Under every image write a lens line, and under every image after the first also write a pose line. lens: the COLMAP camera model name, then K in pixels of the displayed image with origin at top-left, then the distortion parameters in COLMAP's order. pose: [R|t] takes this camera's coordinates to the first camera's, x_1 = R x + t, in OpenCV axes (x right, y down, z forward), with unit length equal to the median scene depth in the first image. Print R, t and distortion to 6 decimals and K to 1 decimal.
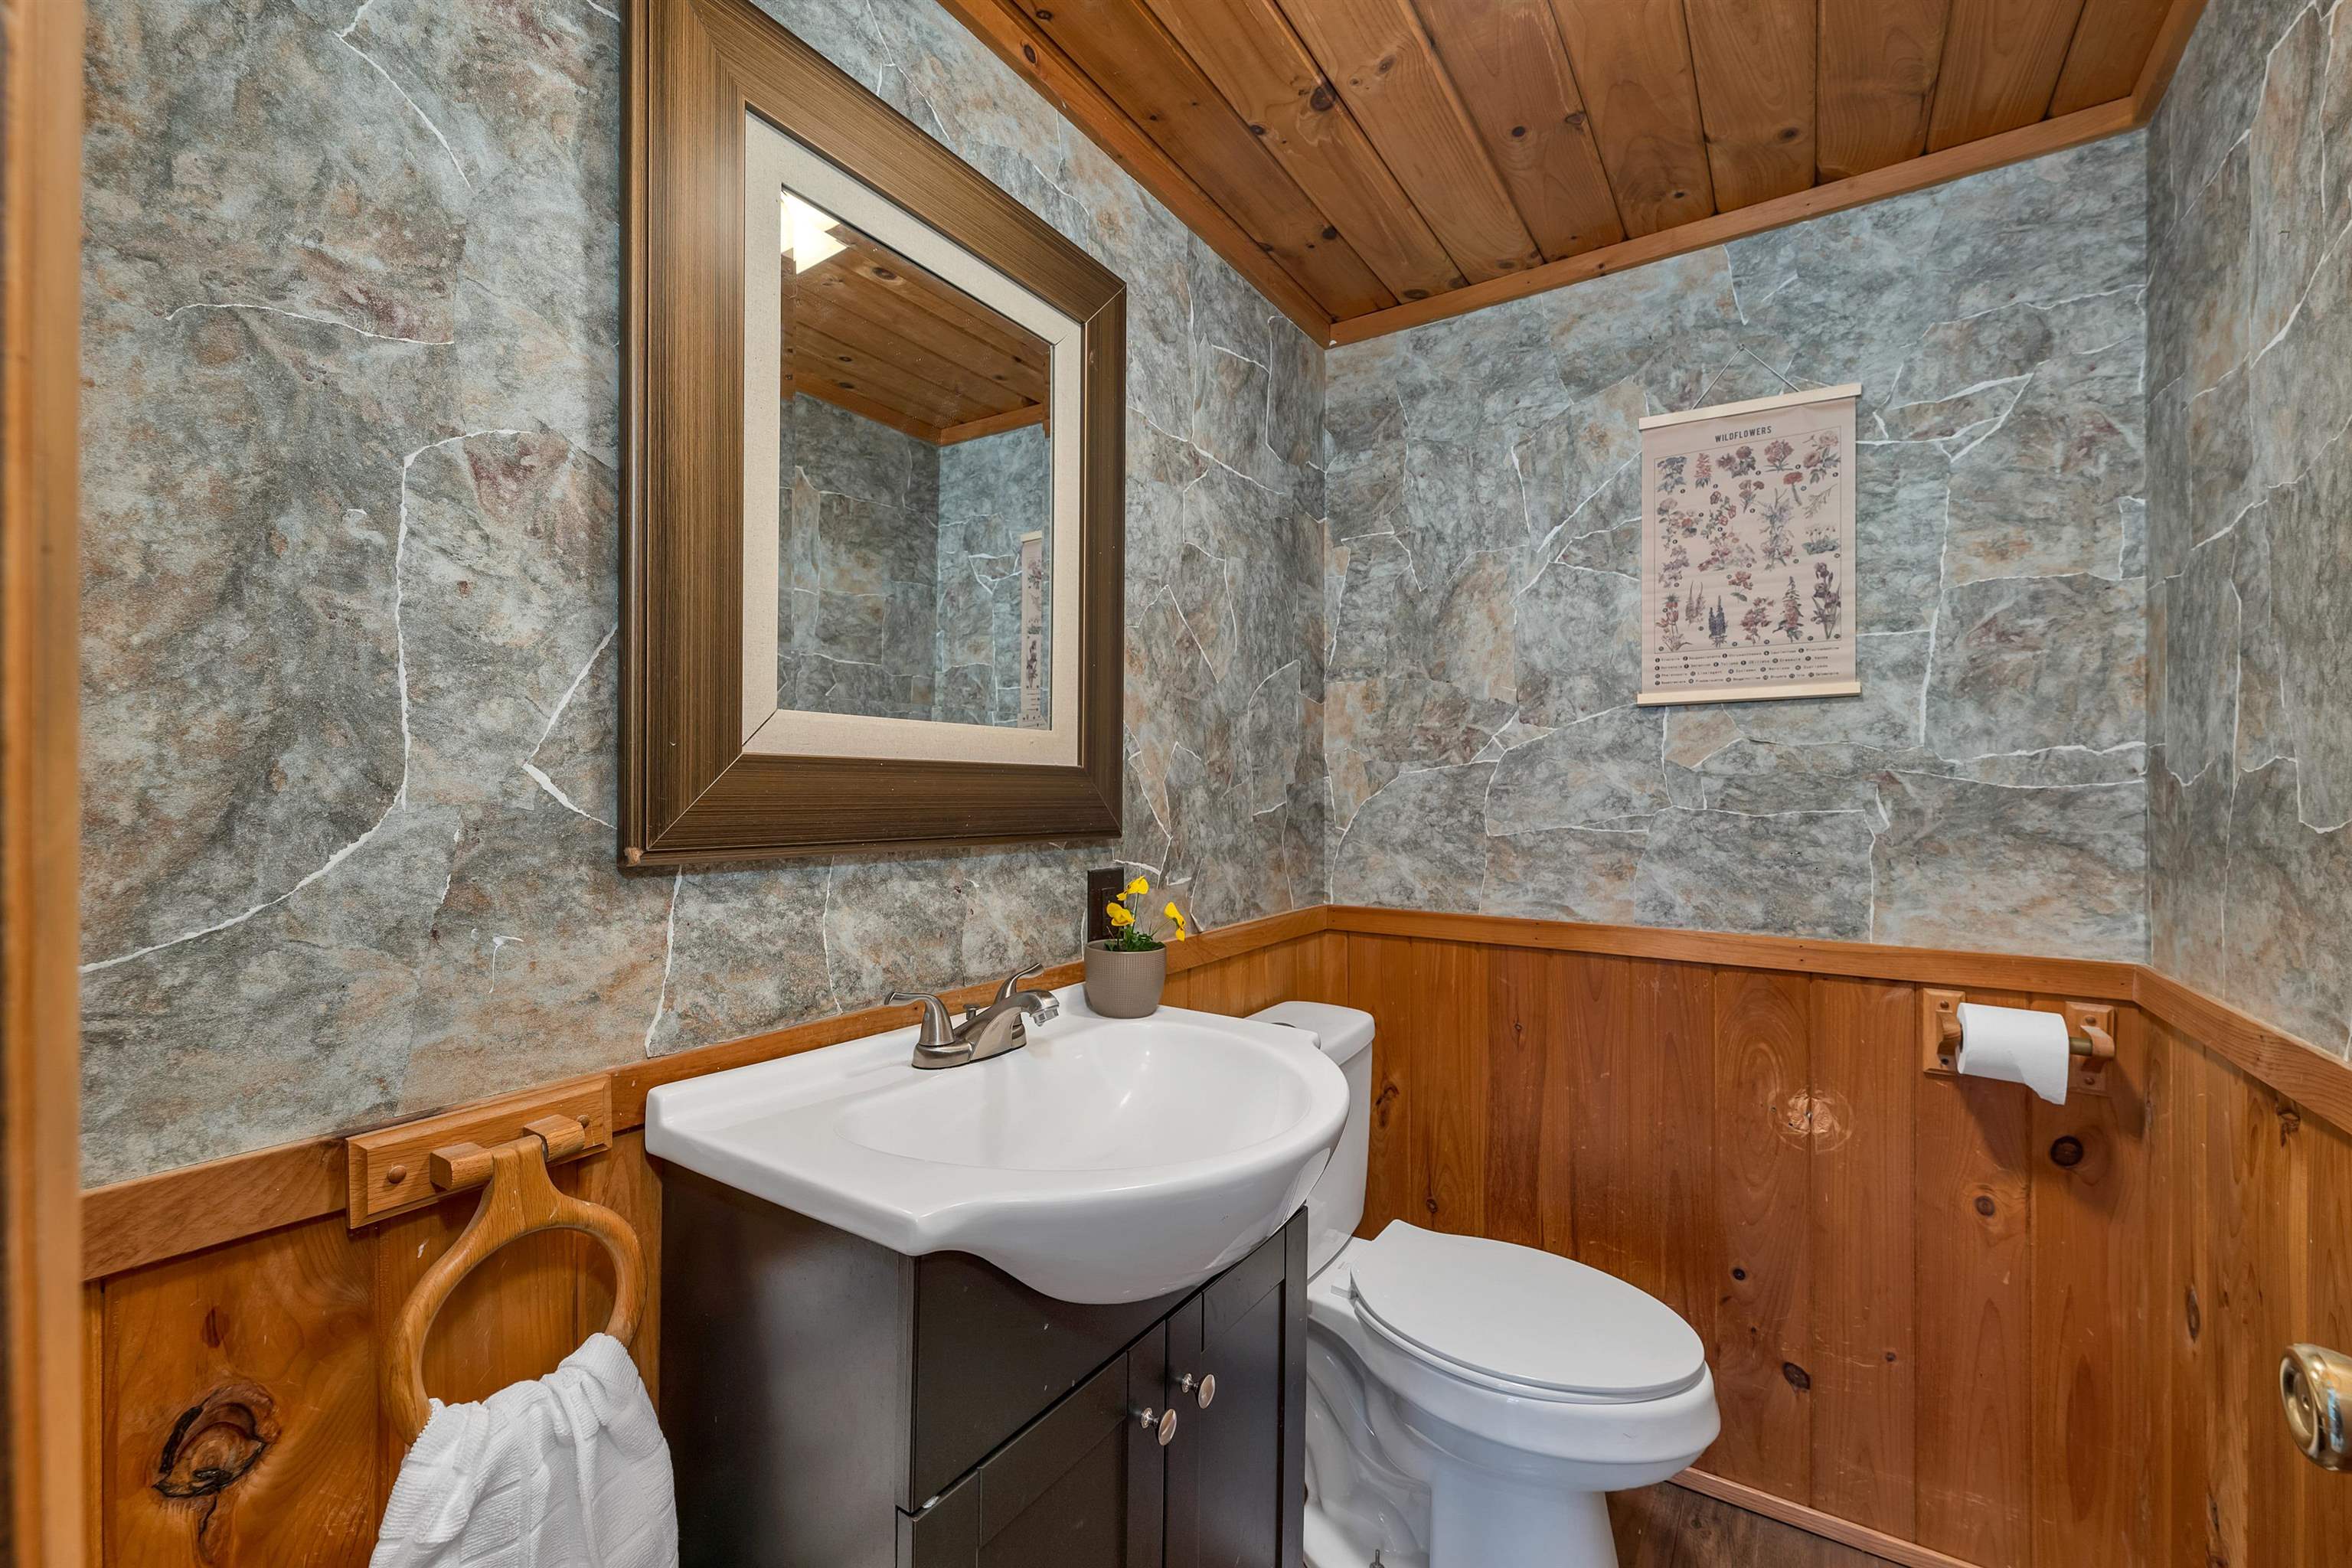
lens RADIAL K [[990.0, 0, 1172.3], [0, 990.0, 794.8], [0, 0, 1]] dist [0.000008, -0.000156]
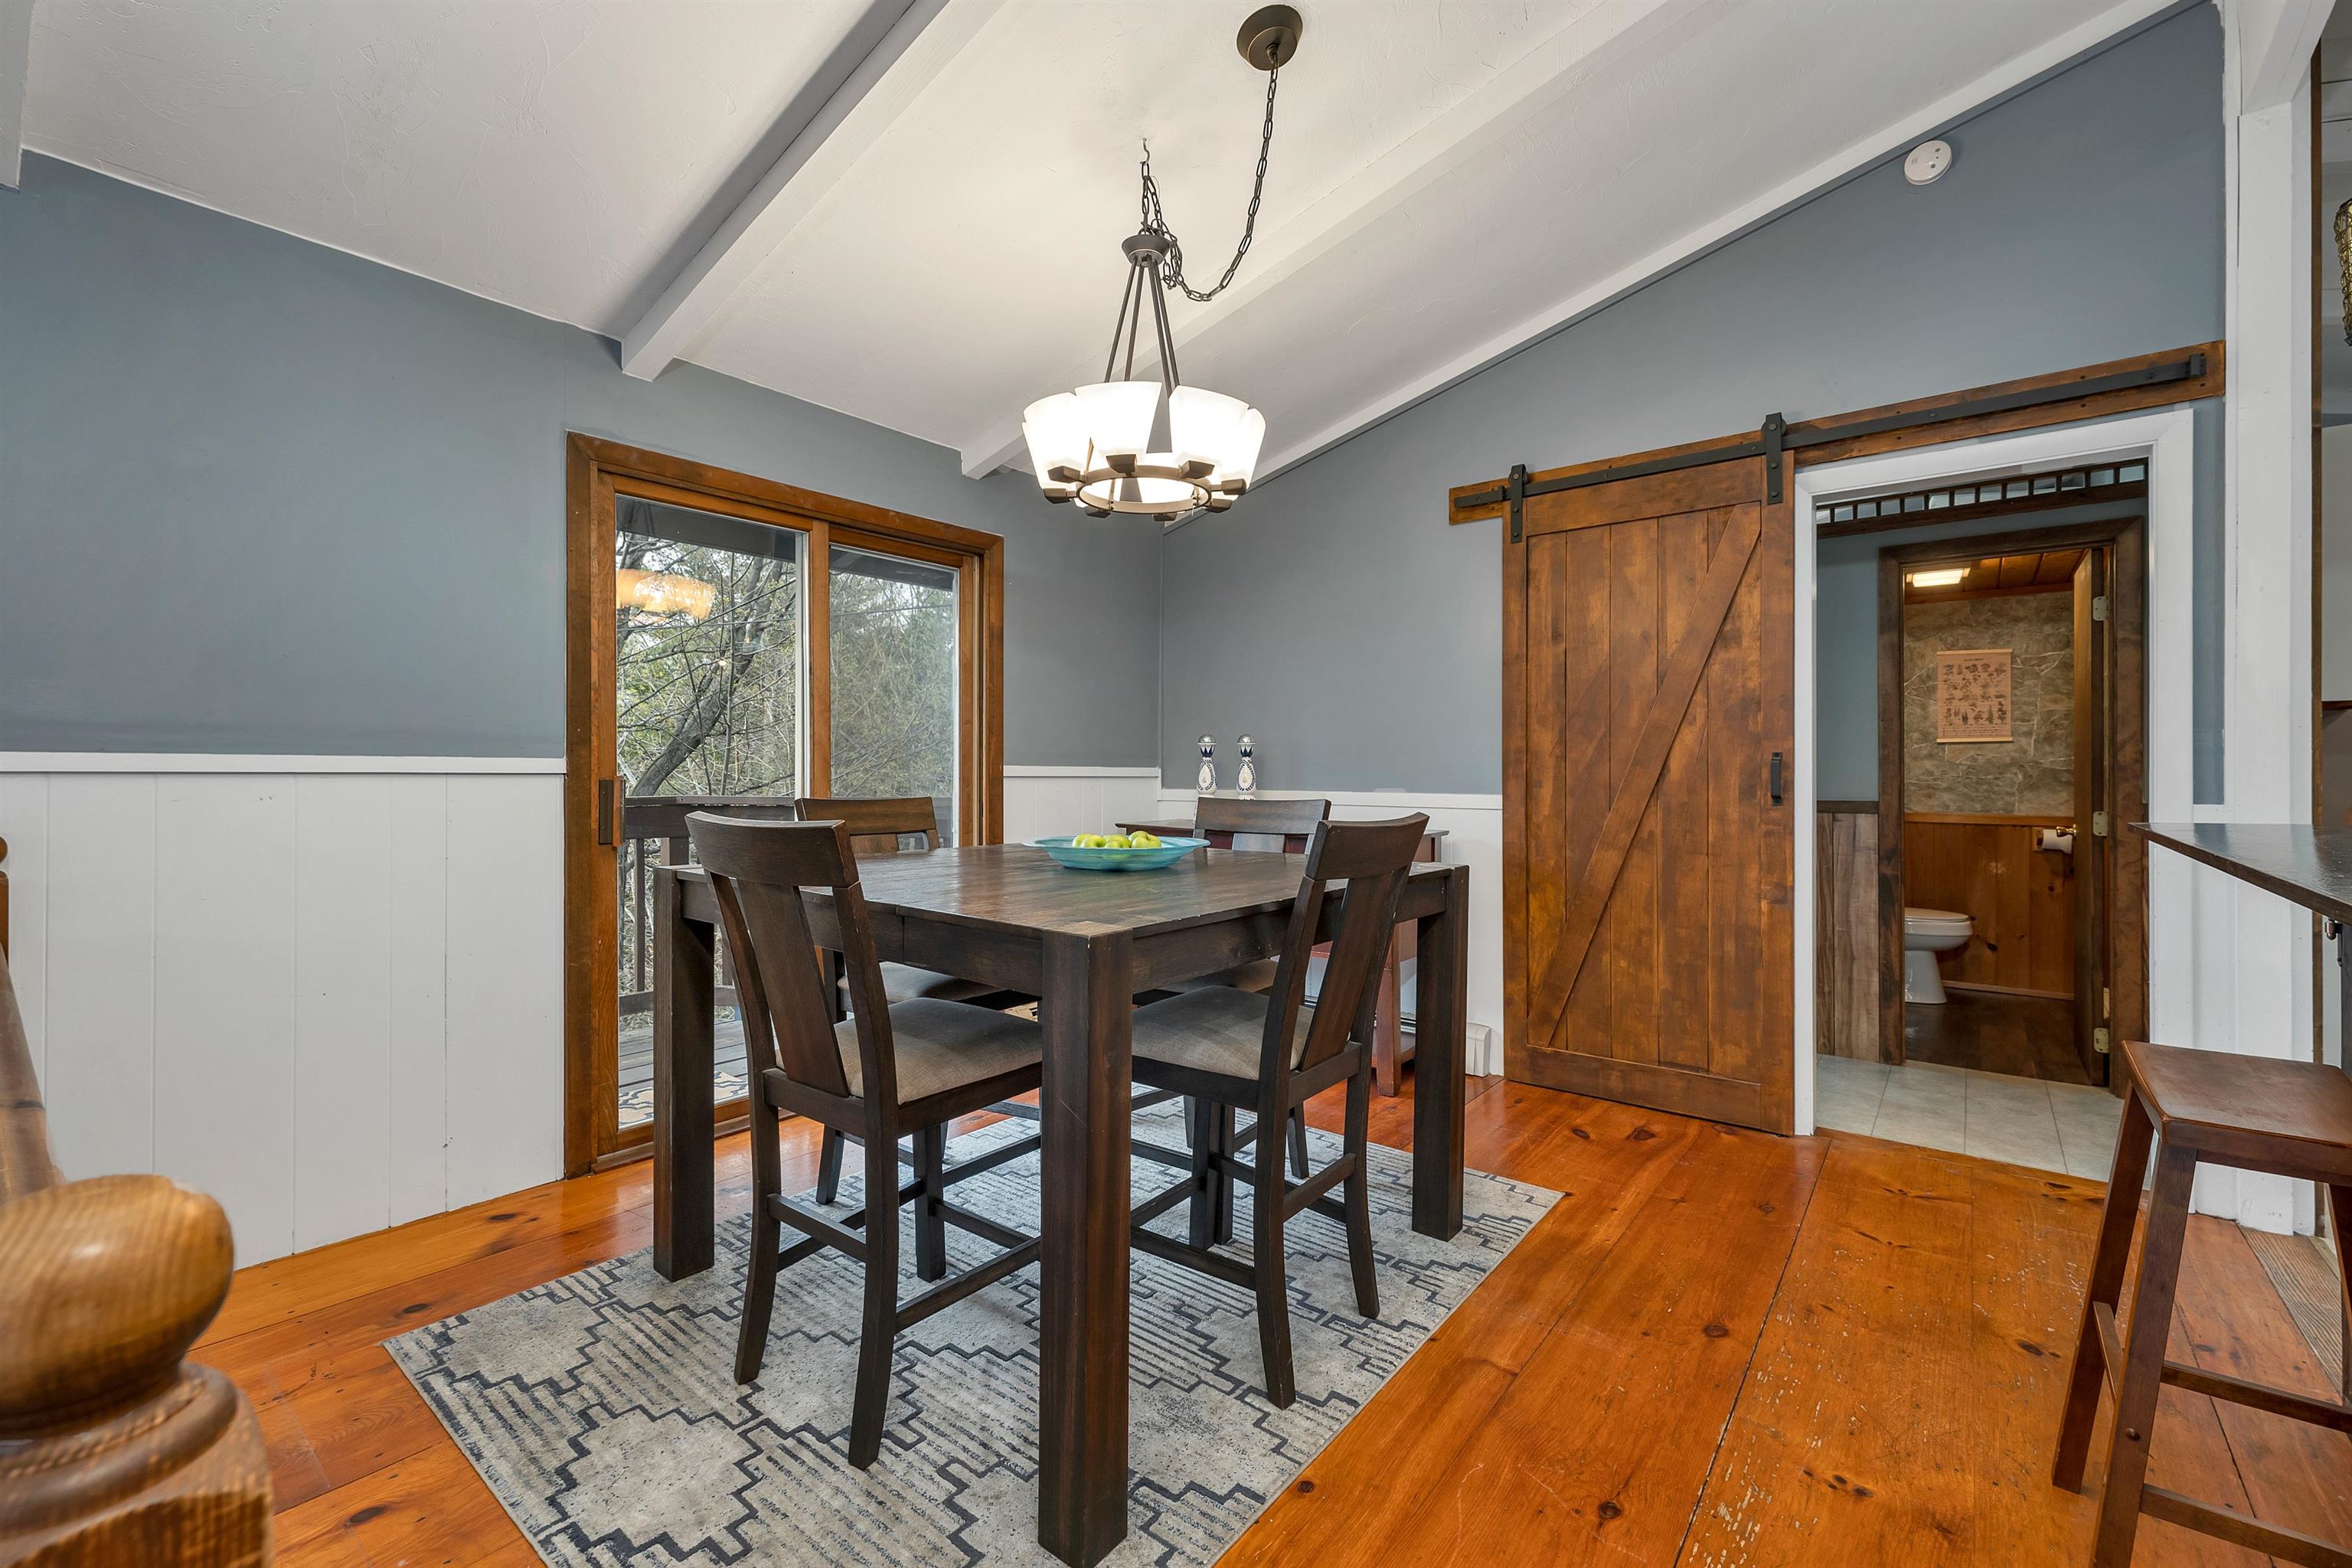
lens RADIAL K [[990.0, 0, 1176.5], [0, 990.0, 770.9], [0, 0, 1]] dist [0.000008, -0.000156]
pose [[0.996018, -0.002977, -0.089103, -1.770012], [0.003068, 0.999995, 0.000883, -0.011241], [0.089100, -0.001153, 0.996022, -2.510286]]
